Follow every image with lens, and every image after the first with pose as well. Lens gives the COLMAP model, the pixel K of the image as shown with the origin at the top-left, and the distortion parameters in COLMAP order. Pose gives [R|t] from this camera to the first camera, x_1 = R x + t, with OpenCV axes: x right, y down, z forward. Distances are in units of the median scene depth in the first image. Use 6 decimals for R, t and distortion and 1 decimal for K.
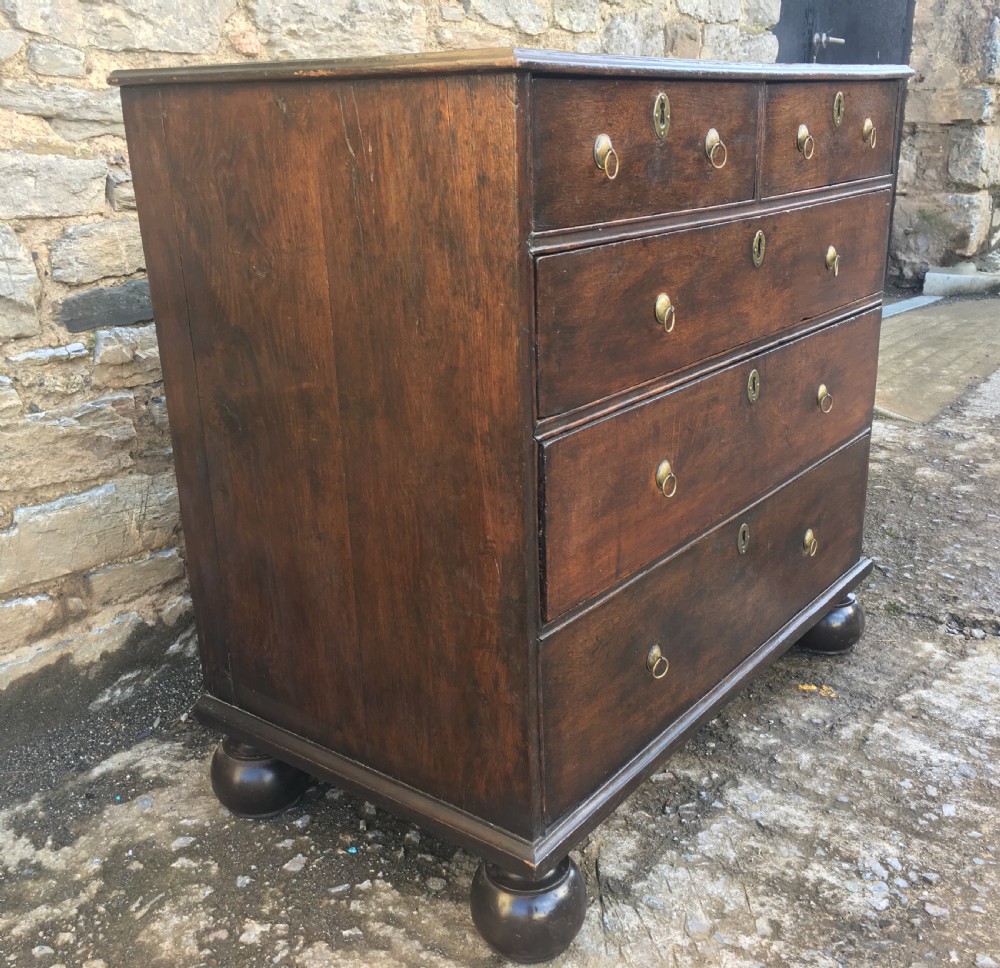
lens RADIAL K [[1093.8, 0, 526.3], [0, 1093.8, 492.1], [0, 0, 1]] dist [0.095861, -0.136623]
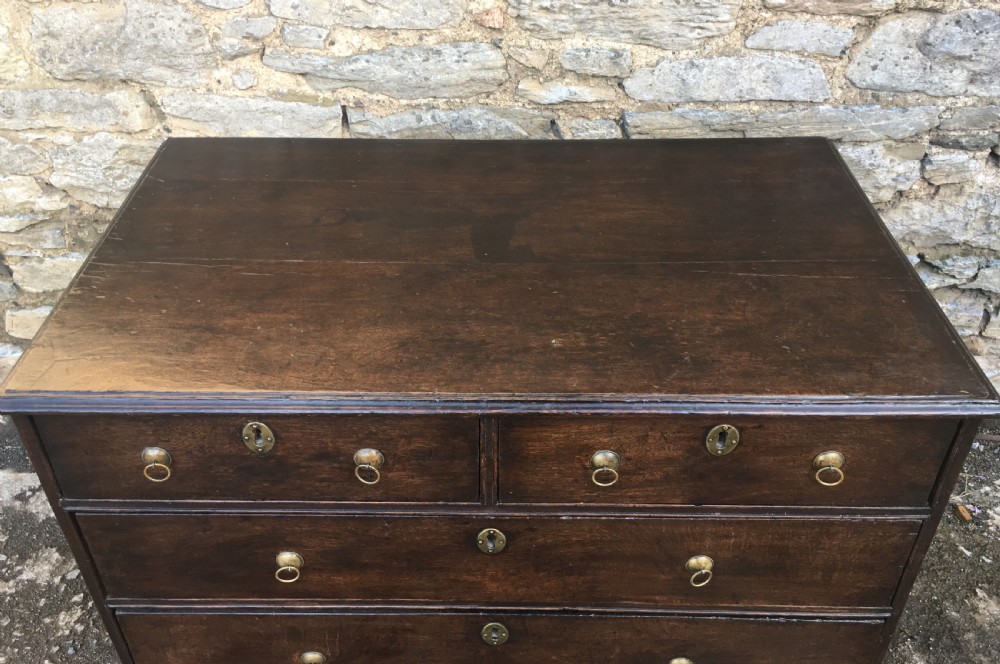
lens RADIAL K [[884.7, 0, 475.7], [0, 884.7, 286.7], [0, 0, 1]] dist [0.082178, -0.113142]
pose [[0.576958, 0.492722, -0.651418, 0.495906], [-0.264011, 0.867239, 0.422132, -0.608501], [0.772928, -0.071571, 0.630444, 0.466567]]
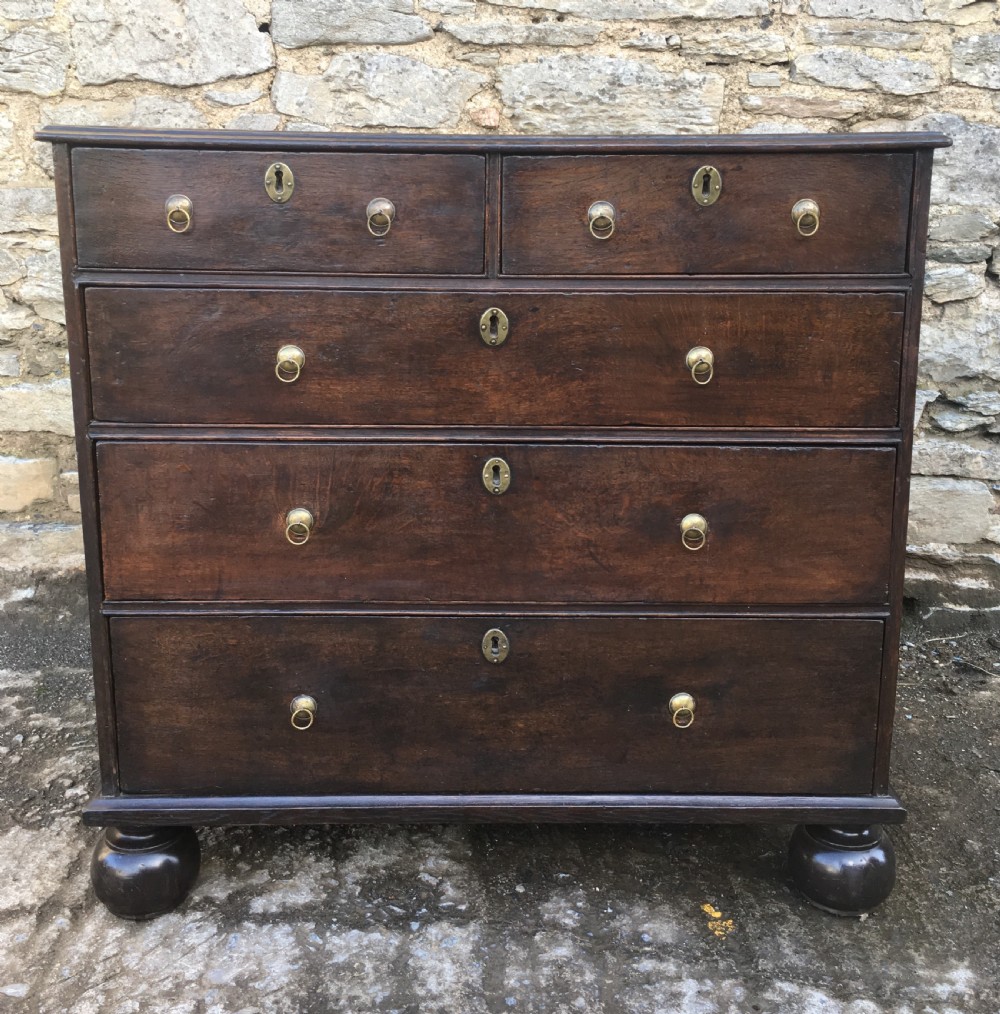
lens RADIAL K [[1162.6, 0, 495.4], [0, 1162.6, 428.1], [0, 0, 1]] dist [0.091551, -0.122106]
pose [[0.602593, 0.189080, -0.775326, 0.843890], [-0.278166, 0.960364, 0.018011, -0.135234], [0.748001, 0.204816, 0.631304, 0.346307]]
